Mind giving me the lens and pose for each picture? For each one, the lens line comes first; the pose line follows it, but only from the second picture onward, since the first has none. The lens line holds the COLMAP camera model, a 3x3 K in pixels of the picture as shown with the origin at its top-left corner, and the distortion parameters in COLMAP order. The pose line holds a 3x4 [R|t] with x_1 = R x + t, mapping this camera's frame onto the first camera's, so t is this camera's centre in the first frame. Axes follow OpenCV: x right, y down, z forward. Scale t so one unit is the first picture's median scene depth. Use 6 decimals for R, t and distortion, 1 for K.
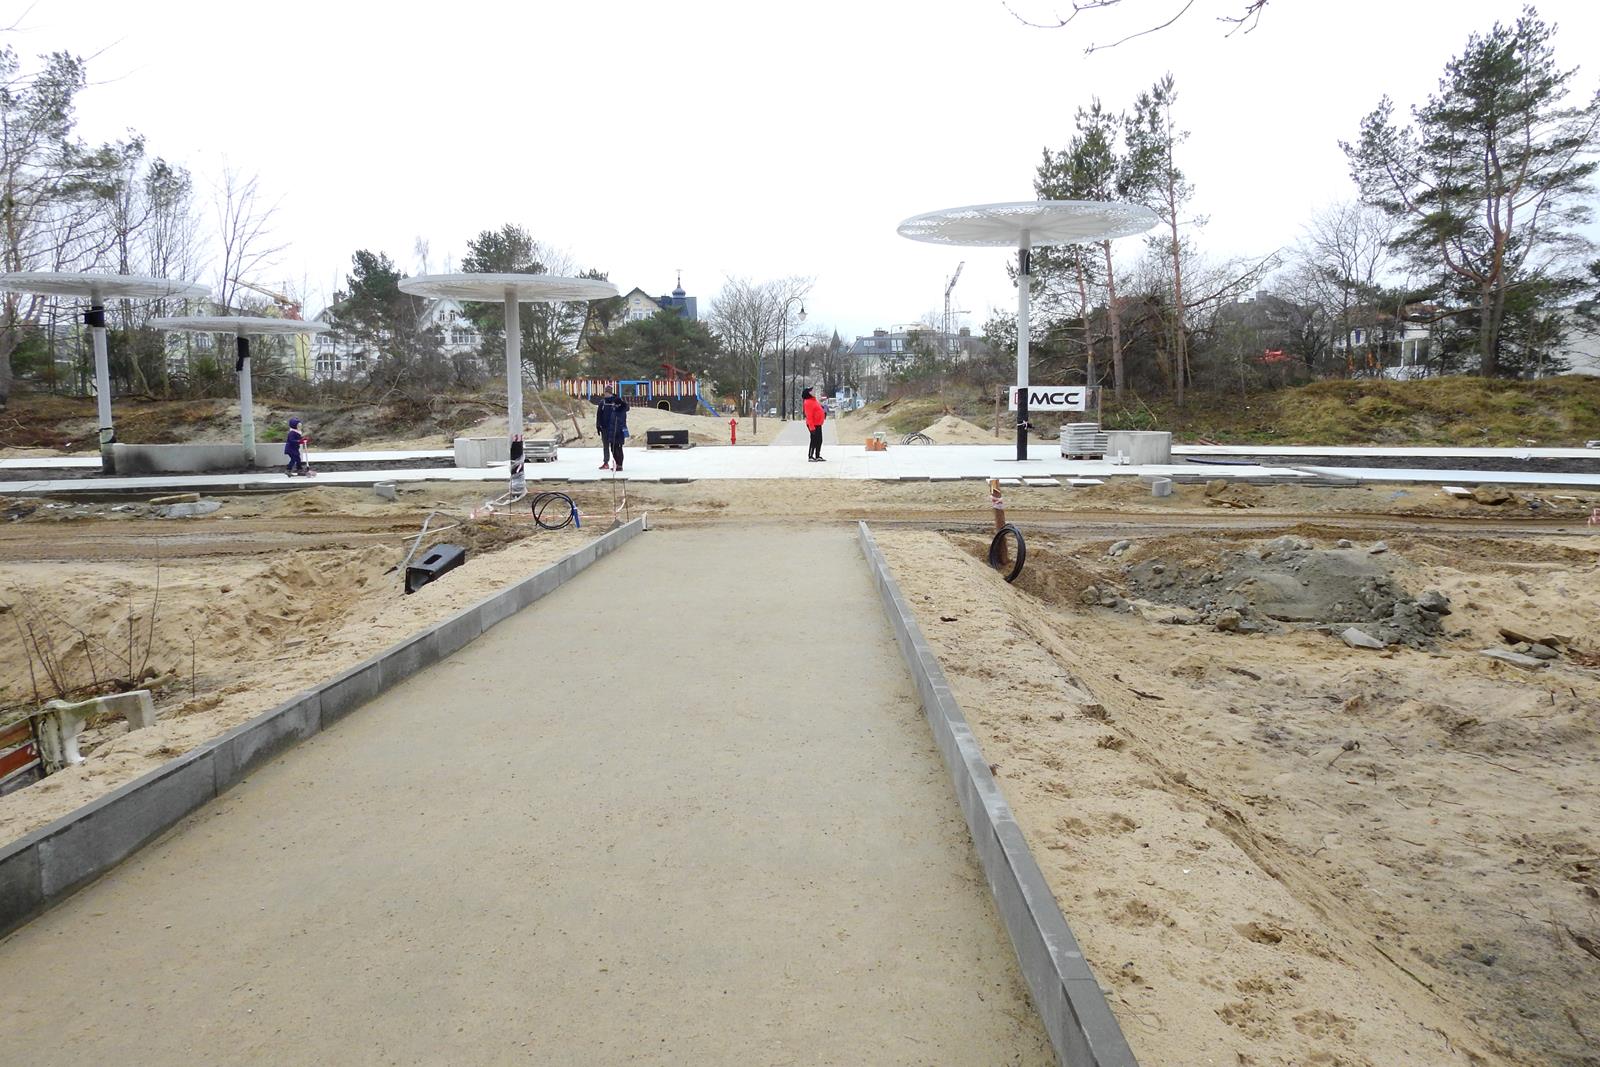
lens RADIAL K [[1151.8, 0, 801.0], [0, 1151.8, 530.6], [0, 0, 1]] dist [-0.000156, -0.000090]
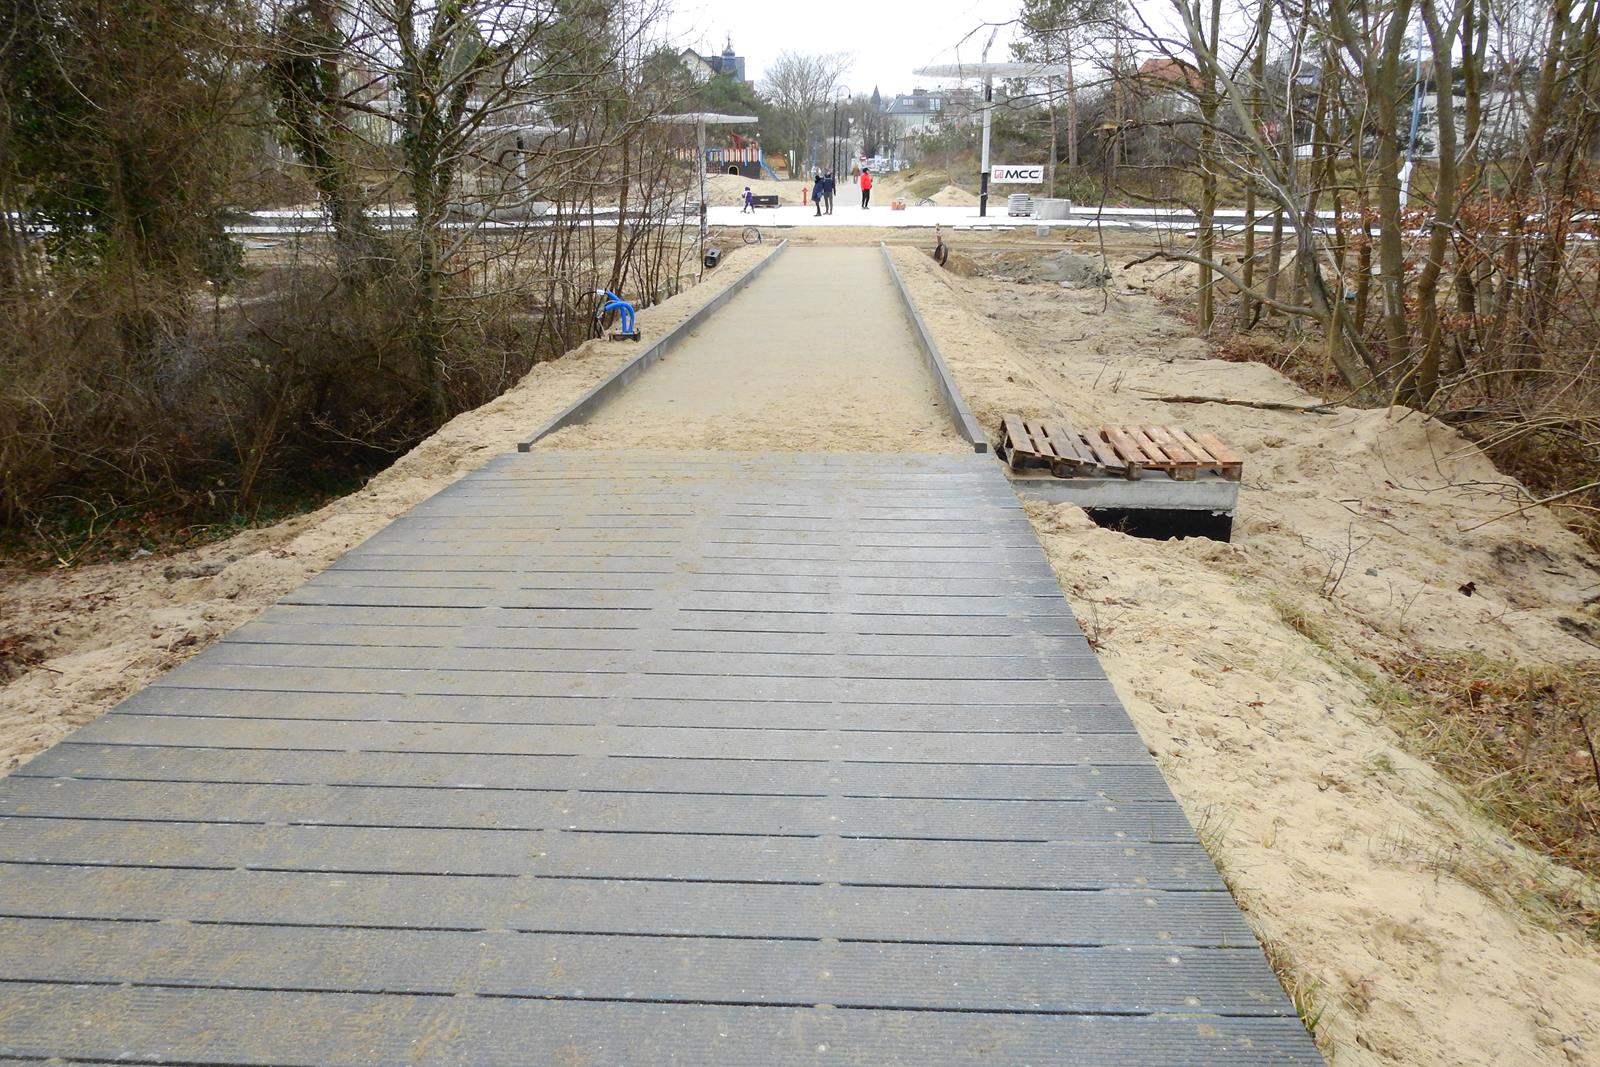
lens RADIAL K [[1151.8, 0, 795.0], [0, 1151.8, 541.6], [0, 0, 1]] dist [-0.000156, -0.000090]
pose [[0.999347, 0.016062, -0.032379, -0.013272], [-0.008883, 0.977504, 0.210729, 0.032783], [0.035035, -0.210304, 0.977008, -0.485573]]
